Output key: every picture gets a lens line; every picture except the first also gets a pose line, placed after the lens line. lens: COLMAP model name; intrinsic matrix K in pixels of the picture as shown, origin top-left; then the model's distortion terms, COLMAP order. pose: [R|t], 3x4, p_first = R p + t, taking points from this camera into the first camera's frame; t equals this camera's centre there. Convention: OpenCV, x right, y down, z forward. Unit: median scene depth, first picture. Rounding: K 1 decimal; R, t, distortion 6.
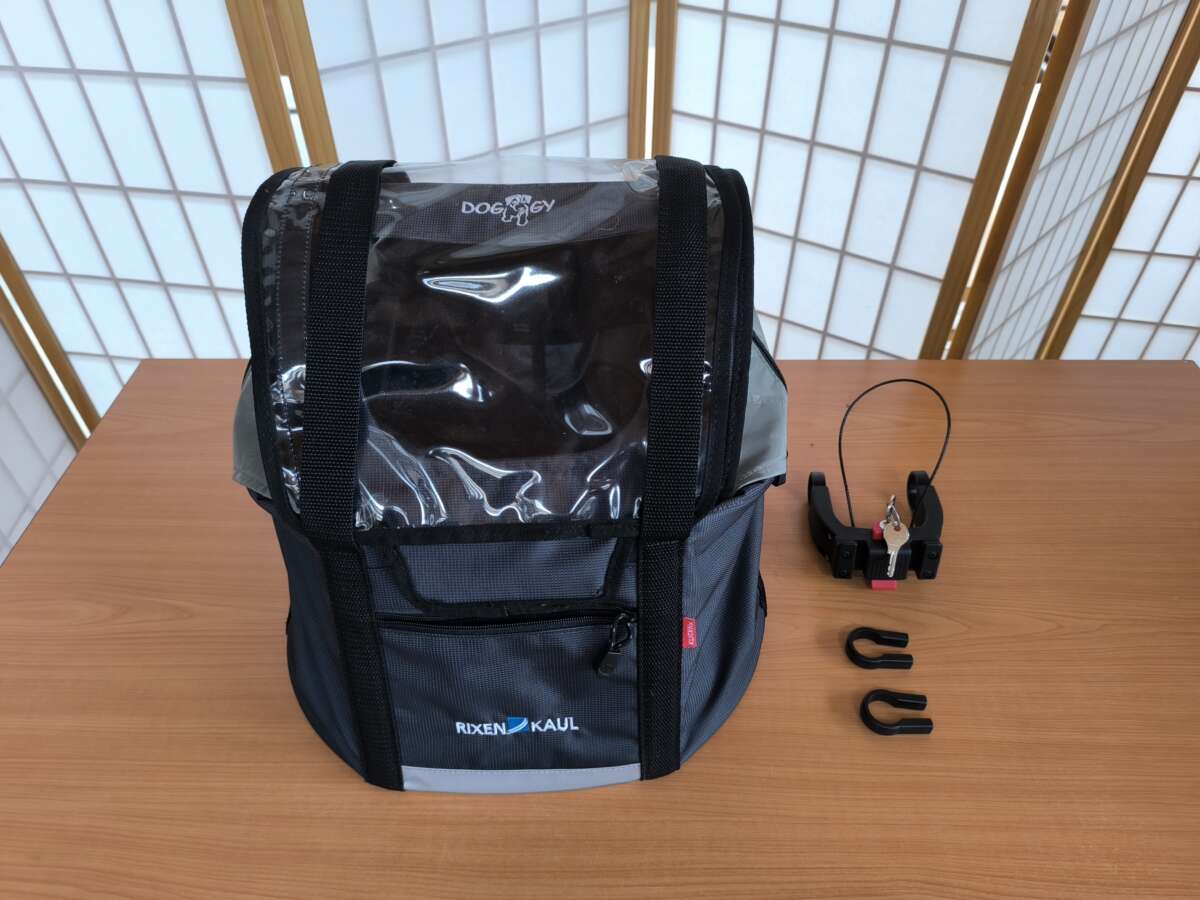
lens RADIAL K [[841.2, 0, 602.4], [0, 841.2, 453.4], [0, 0, 1]] dist [0.013196, -0.031243]
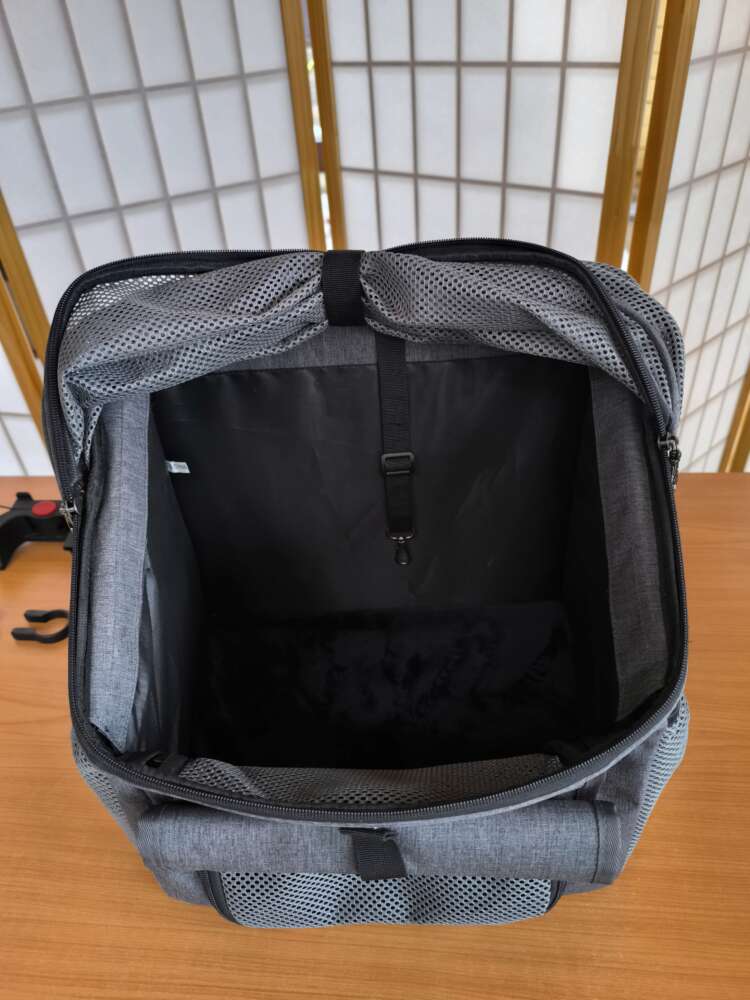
lens RADIAL K [[701.0, 0, 373.4], [0, 701.0, 486.7], [0, 0, 1]] dist [0.013196, -0.031243]
pose [[0.994842, -0.004225, -0.101352, 0.401420], [-0.006668, 0.994248, -0.106893, 0.009826], [0.101221, 0.107018, 0.989091, 0.160124]]
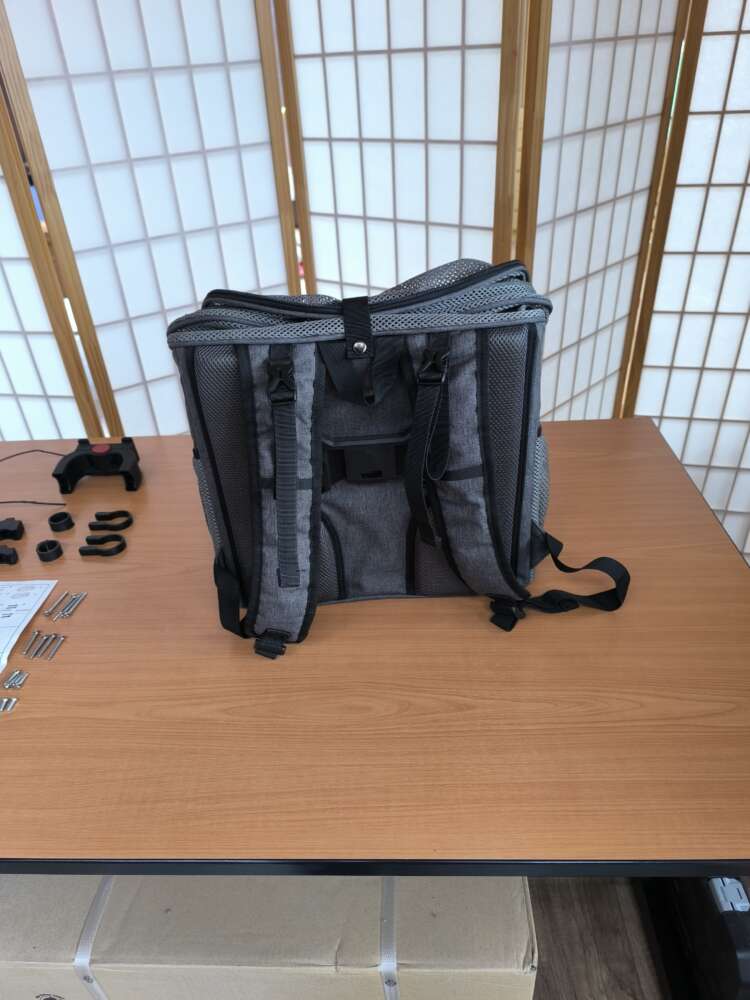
lens RADIAL K [[701.0, 0, 374.8], [0, 701.0, 493.3], [0, 0, 1]] dist [0.013196, -0.031243]
pose [[0.998673, -0.032476, -0.039979, 0.428697], [0.025109, 0.984662, -0.172655, 0.361810], [0.044973, 0.171422, 0.984171, -0.335660]]
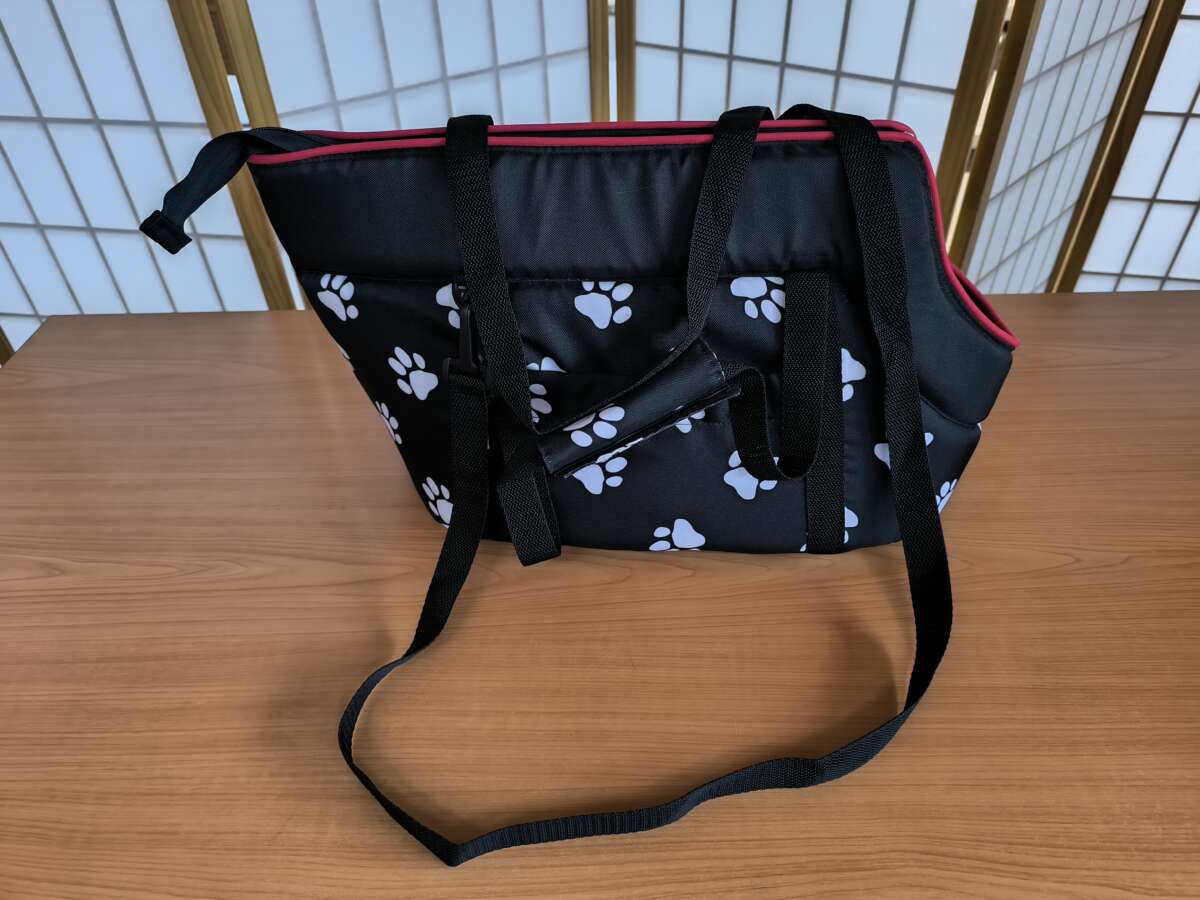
lens RADIAL K [[841.2, 0, 609.3], [0, 841.2, 444.5], [0, 0, 1]] dist [0.013196, -0.031243]
pose [[0.999726, -0.023344, 0.001831, 0.084371], [0.023403, 0.998690, -0.045496, 0.139529], [-0.000767, 0.045526, 0.998963, 0.166989]]
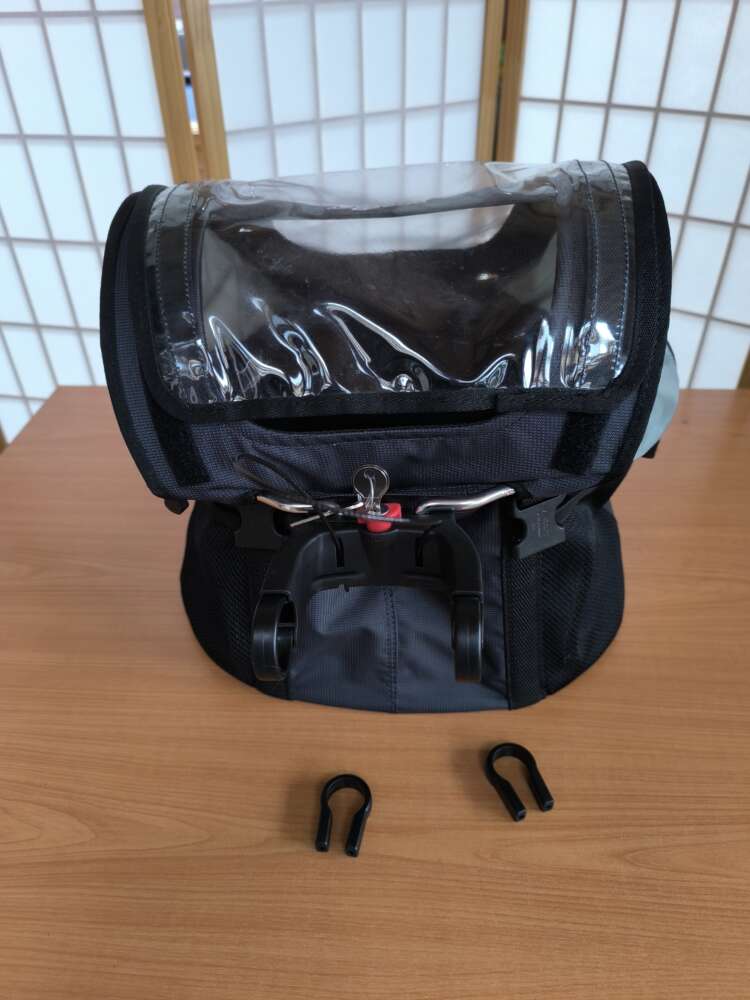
lens RADIAL K [[701.0, 0, 367.0], [0, 701.0, 495.9], [0, 0, 1]] dist [0.013196, -0.031243]
pose [[0.999000, 0.012600, -0.042897, -0.127881], [-0.016884, 0.994741, -0.101017, 0.215430], [0.041398, 0.101640, 0.993959, 0.113579]]
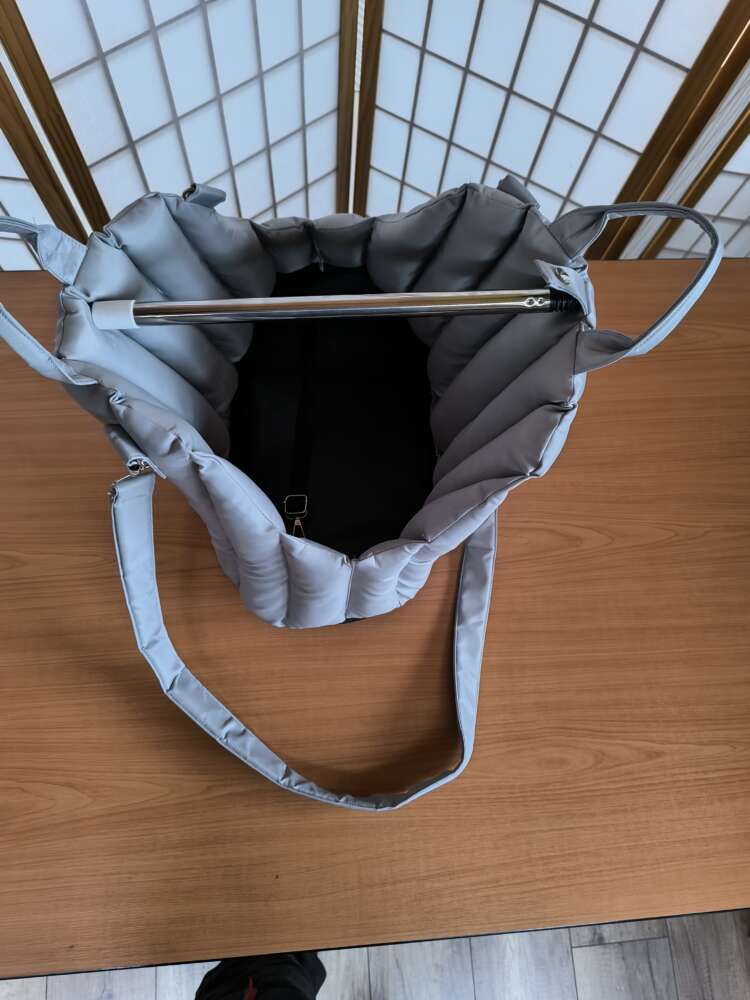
lens RADIAL K [[701.0, 0, 373.2], [0, 701.0, 504.0], [0, 0, 1]] dist [0.013196, -0.031243]
pose [[0.994055, -0.057931, 0.092194, -0.067077], [0.001741, 0.855067, 0.518515, -0.517593], [-0.108870, -0.515272, 0.850084, 0.110994]]
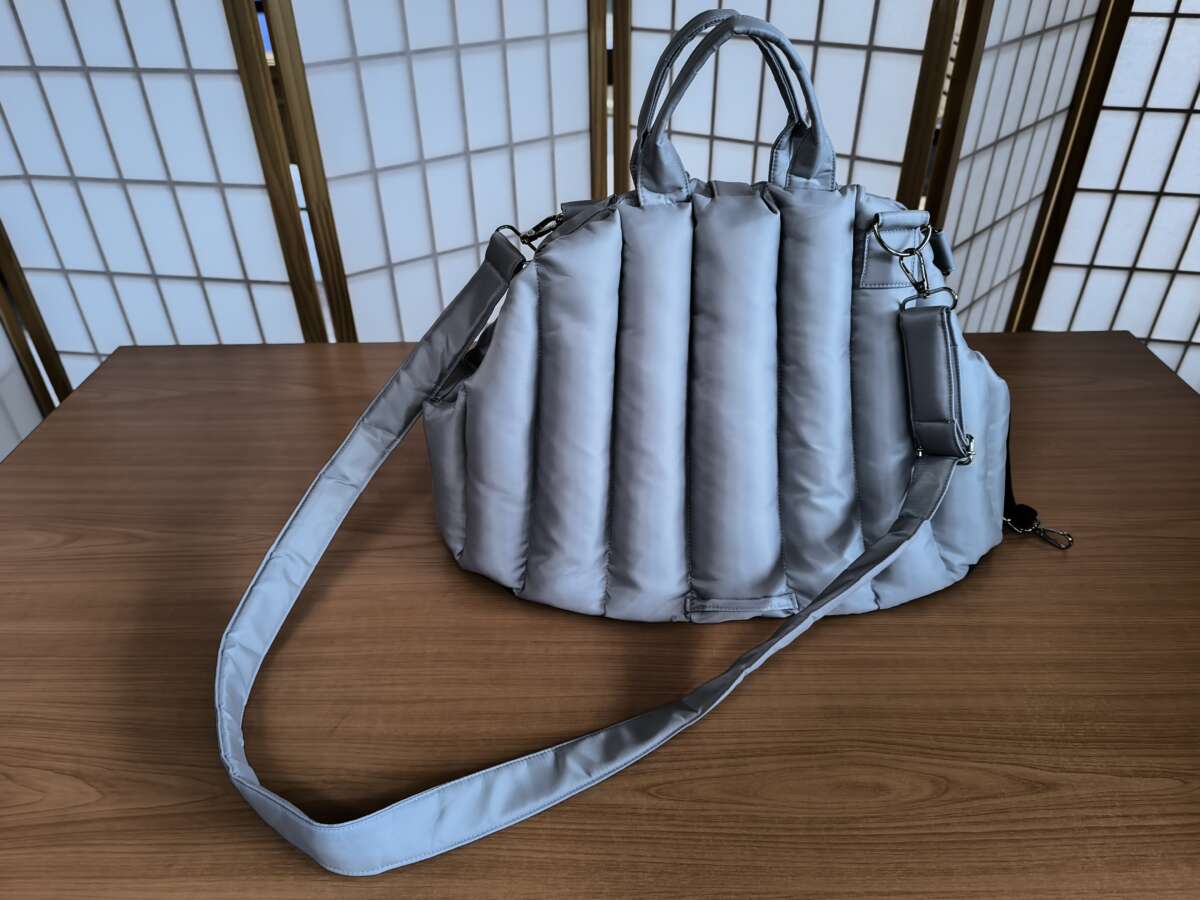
lens RADIAL K [[841.2, 0, 601.3], [0, 841.2, 447.1], [0, 0, 1]] dist [0.013196, -0.031243]
pose [[0.999871, -0.014912, 0.005971, 0.067634], [0.015627, 0.989041, -0.146812, 0.289948], [-0.003717, 0.146887, 0.989146, -0.017921]]
